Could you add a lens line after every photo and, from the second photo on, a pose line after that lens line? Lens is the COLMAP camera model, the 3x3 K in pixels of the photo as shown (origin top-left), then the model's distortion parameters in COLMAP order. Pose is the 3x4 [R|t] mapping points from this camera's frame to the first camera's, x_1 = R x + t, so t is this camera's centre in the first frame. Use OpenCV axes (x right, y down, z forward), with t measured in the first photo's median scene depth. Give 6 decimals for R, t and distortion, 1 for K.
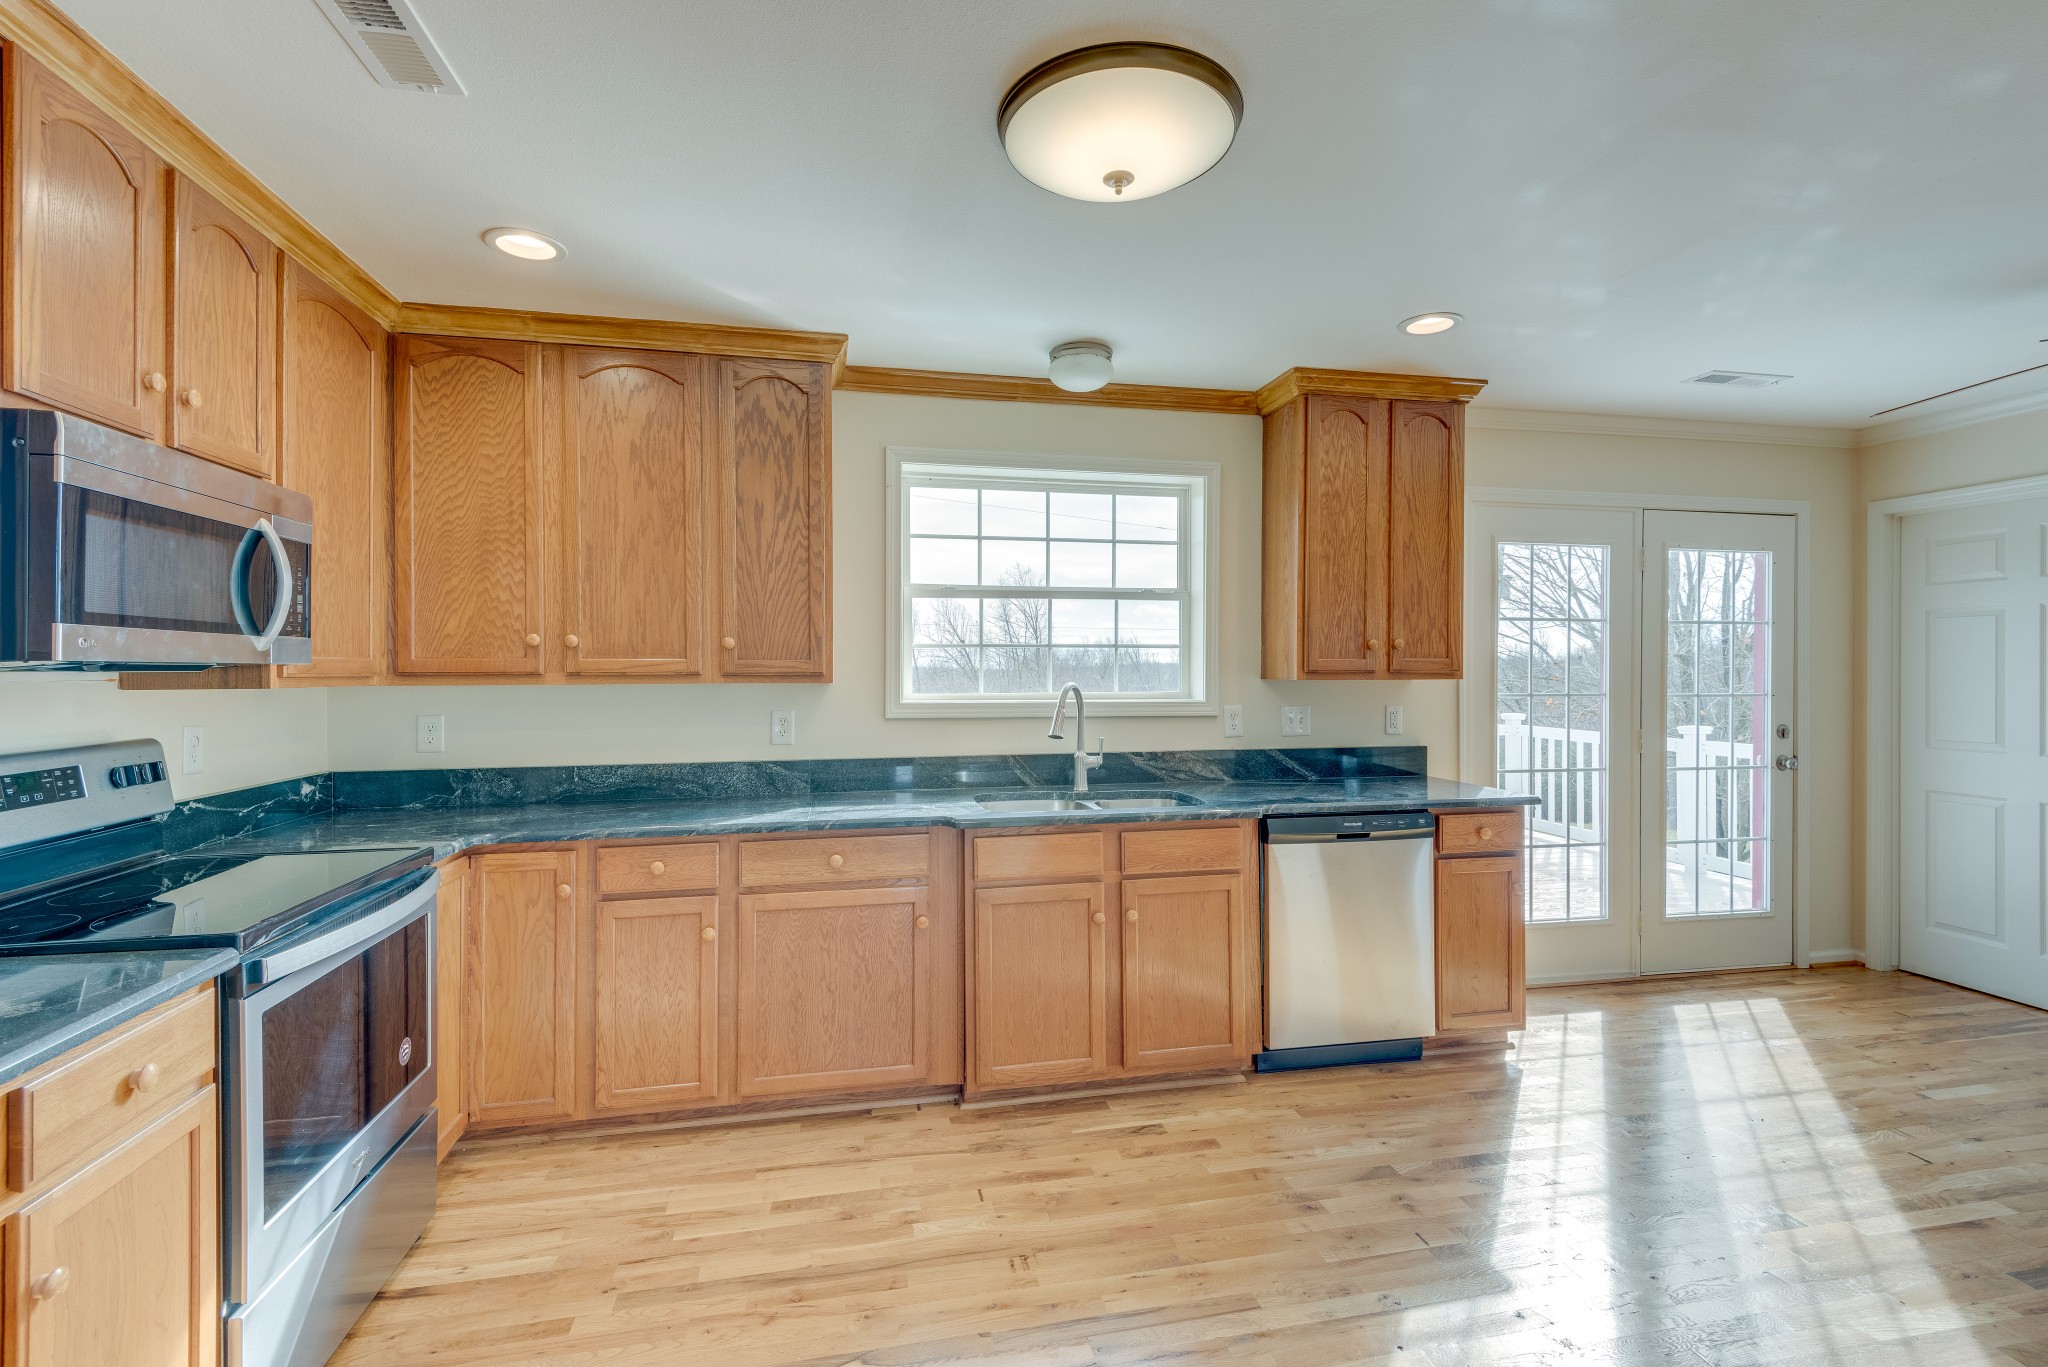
lens RADIAL K [[940.7, 0, 1021.4], [0, 940.7, 673.4], [0, 0, 1]] dist [0.019475, -0.006272]
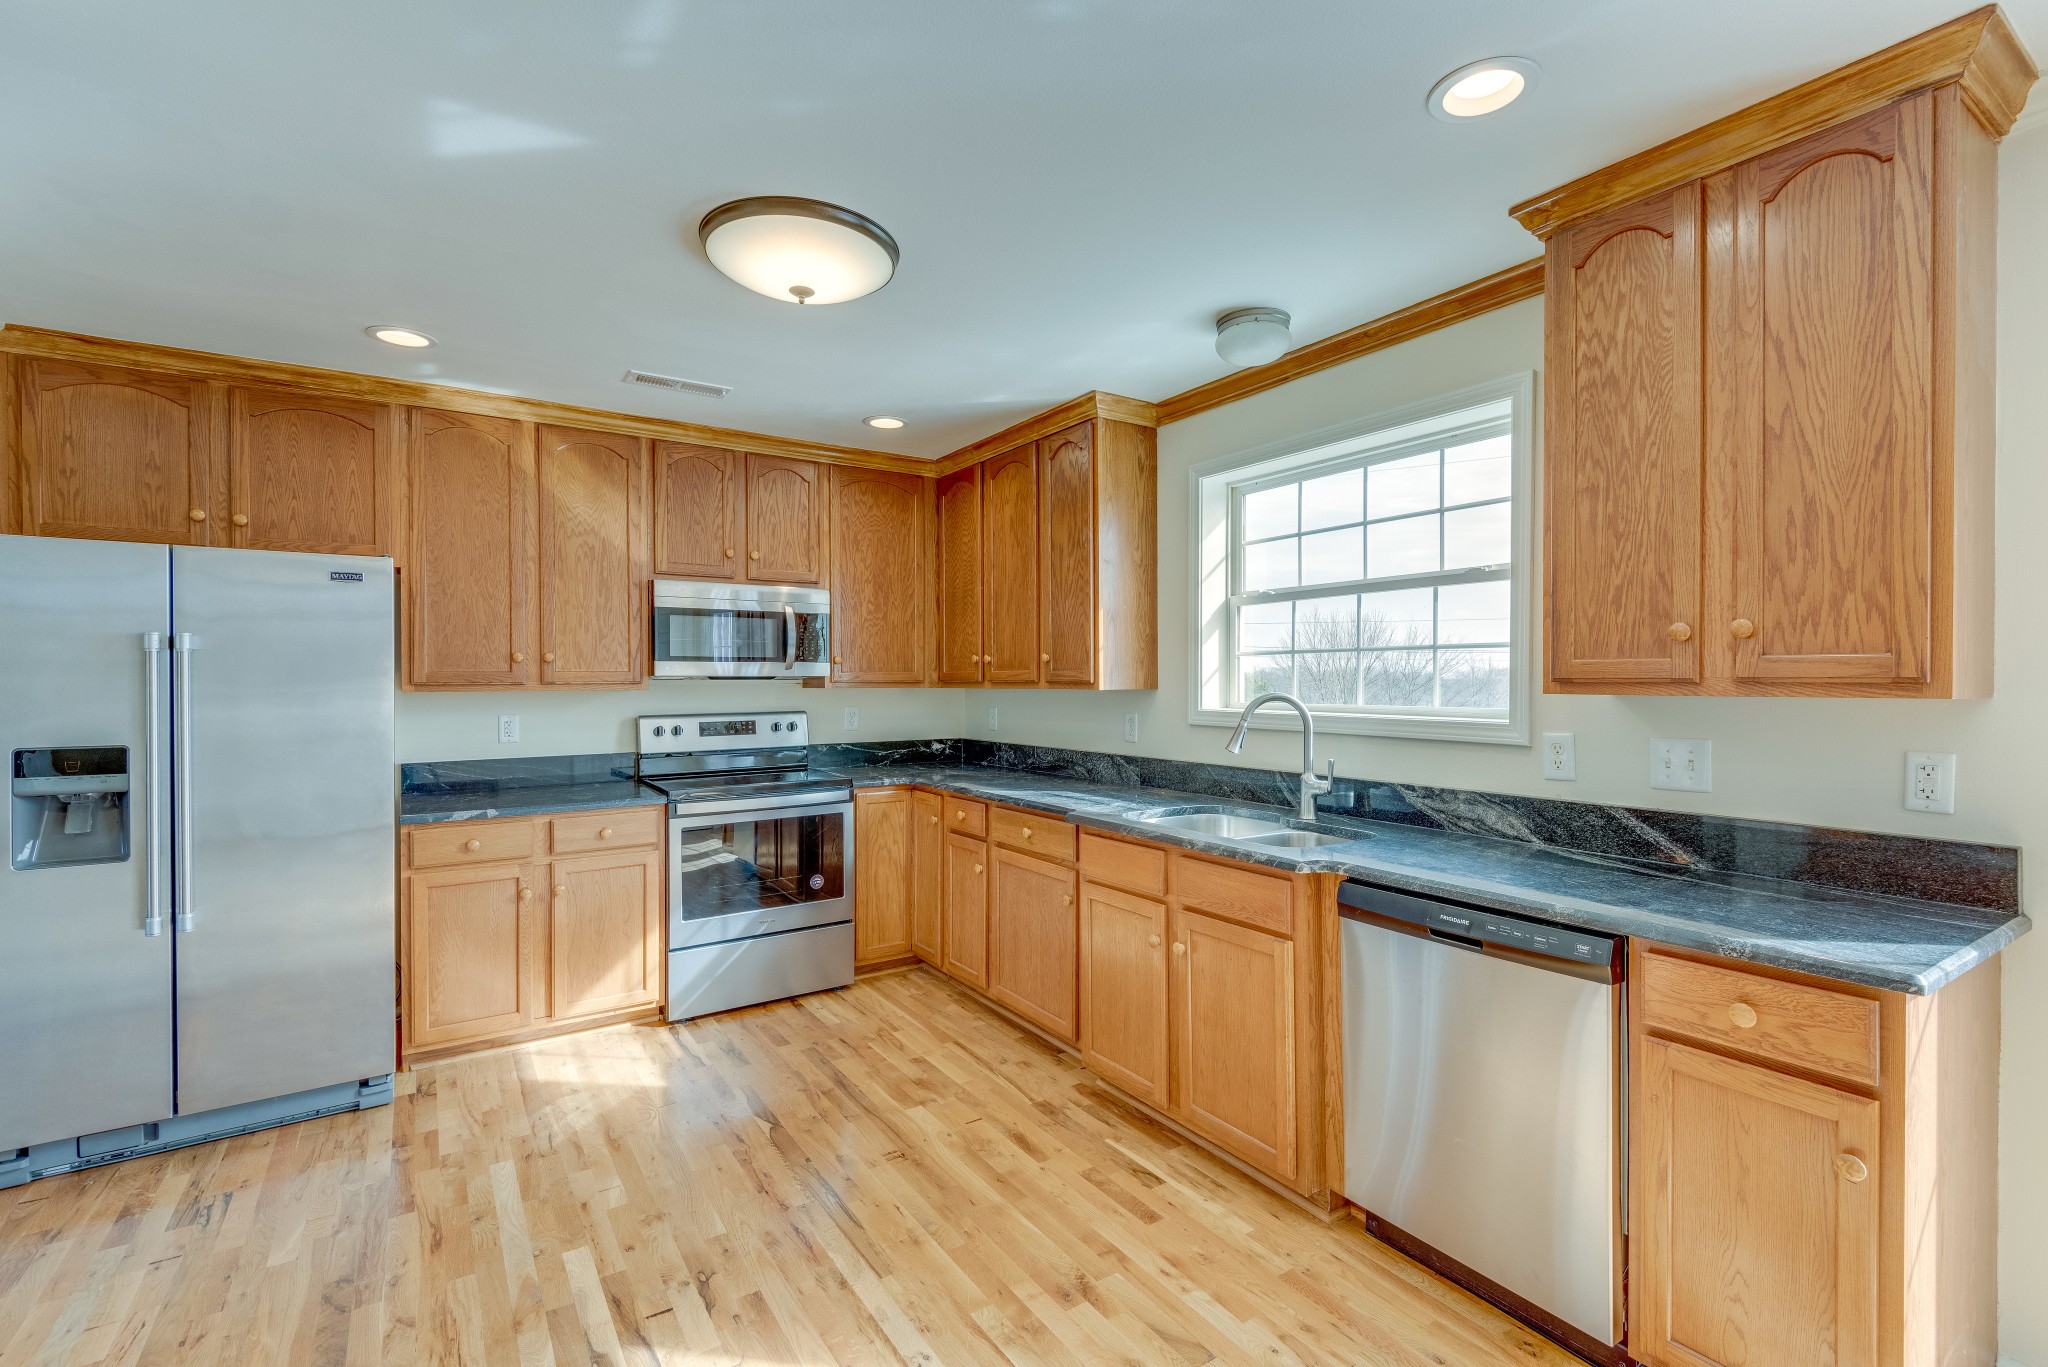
lens RADIAL K [[908.9, 0, 1023.9], [0, 908.9, 684.0], [0, 0, 1]] dist [0.013048, -0.007461]
pose [[0.366518, 0.005388, -0.930395, 0.909781], [-0.001254, 0.999985, 0.005297, -0.003147], [0.930410, -0.000775, 0.366519, 0.558297]]
